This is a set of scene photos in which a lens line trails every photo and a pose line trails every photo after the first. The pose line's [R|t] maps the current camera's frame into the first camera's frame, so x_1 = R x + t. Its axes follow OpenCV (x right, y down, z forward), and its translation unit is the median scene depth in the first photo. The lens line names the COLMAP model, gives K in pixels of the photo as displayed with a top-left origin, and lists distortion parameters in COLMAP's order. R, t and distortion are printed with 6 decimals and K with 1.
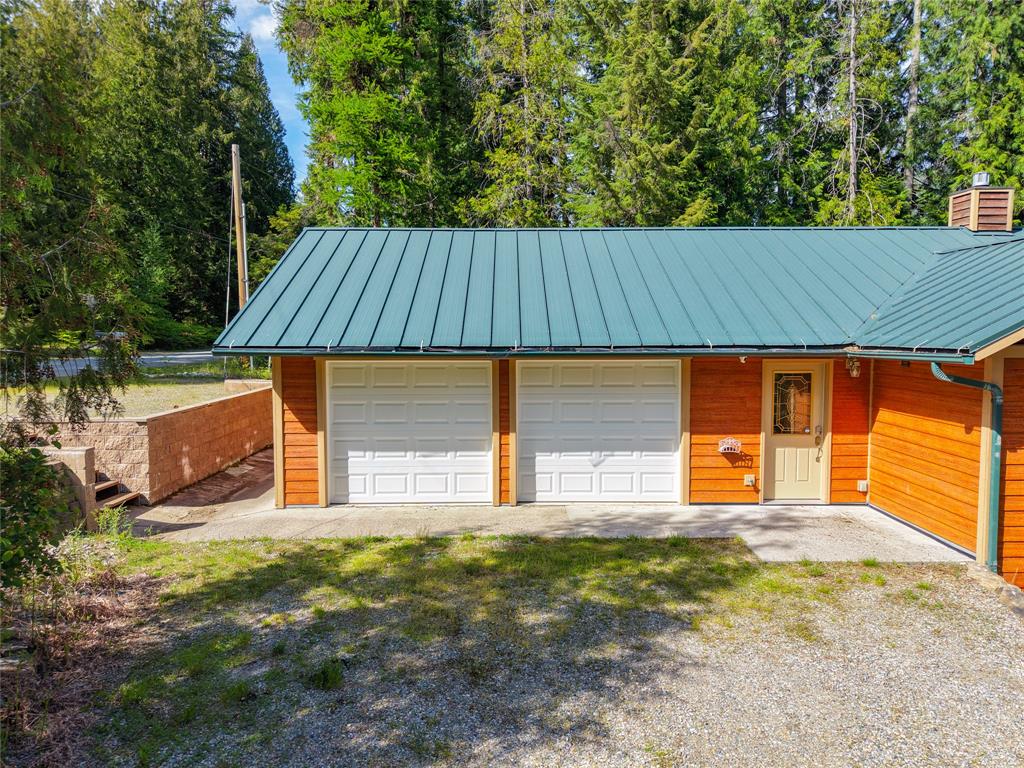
lens RADIAL K [[685.6, 0, 509.8], [0, 685.6, 383.2], [0, 0, 1]] dist [0.011734, -0.011780]
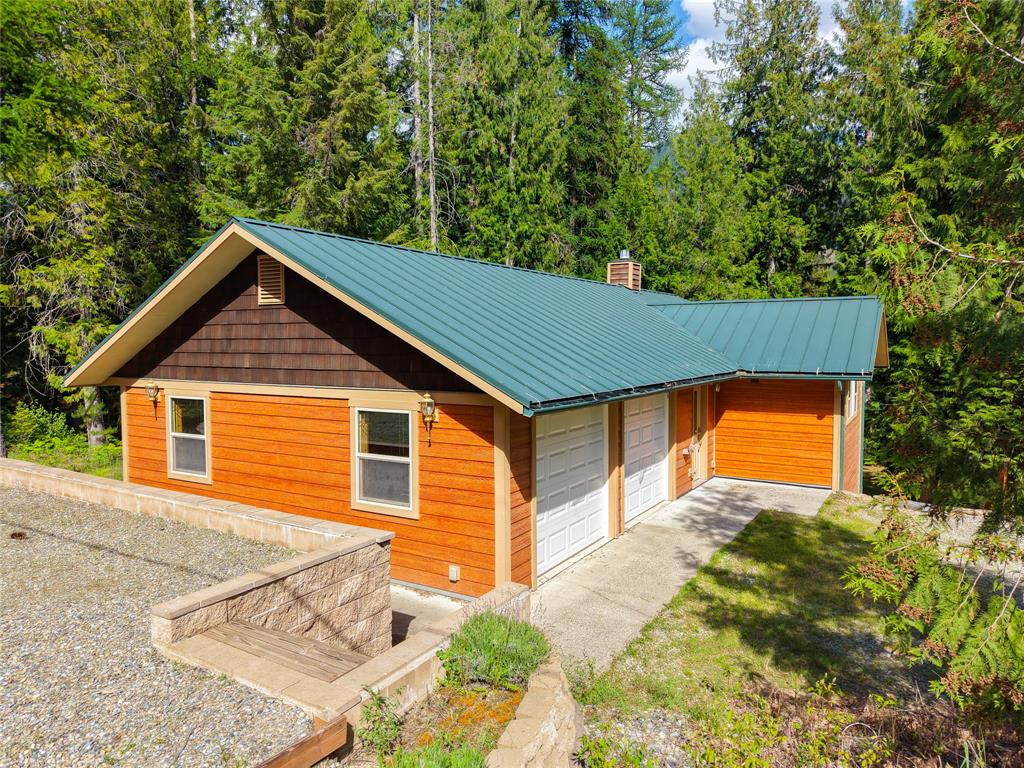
lens RADIAL K [[685.6, 0, 509.8], [0, 685.6, 383.2], [0, 0, 1]] dist [0.011734, -0.011780]
pose [[0.528279, -0.058235, 0.847071, -1.185132], [0.068859, 0.997297, 0.025618, -0.114628], [-0.846274, 0.044796, 0.530861, 0.693416]]
